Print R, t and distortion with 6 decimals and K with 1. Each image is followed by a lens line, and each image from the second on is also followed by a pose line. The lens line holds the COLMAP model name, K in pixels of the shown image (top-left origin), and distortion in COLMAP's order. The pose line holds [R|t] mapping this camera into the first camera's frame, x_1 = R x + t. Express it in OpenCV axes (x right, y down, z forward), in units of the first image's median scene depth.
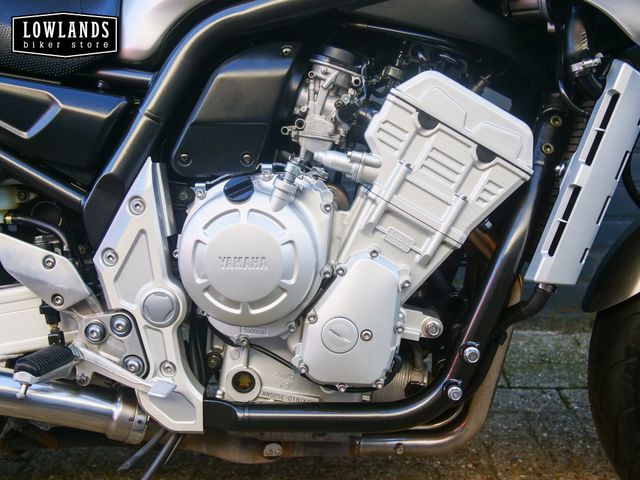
lens RADIAL K [[738.0, 0, 319.7], [0, 738.0, 244.6], [0, 0, 1]] dist [-0.004057, 0.000000]
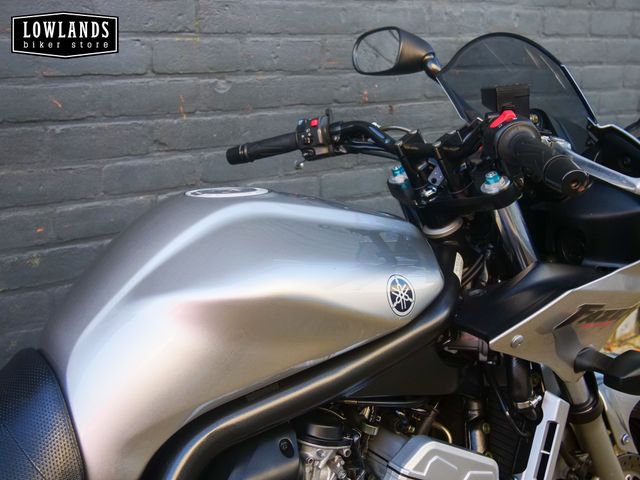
lens RADIAL K [[738.0, 0, 318.2], [0, 738.0, 240.8], [0, 0, 1]] dist [-0.004057, 0.000000]
pose [[0.815755, -0.157286, 0.556601, -0.522935], [0.129712, 0.987553, 0.088959, -0.632531], [-0.563665, -0.000371, 0.826003, 0.204295]]
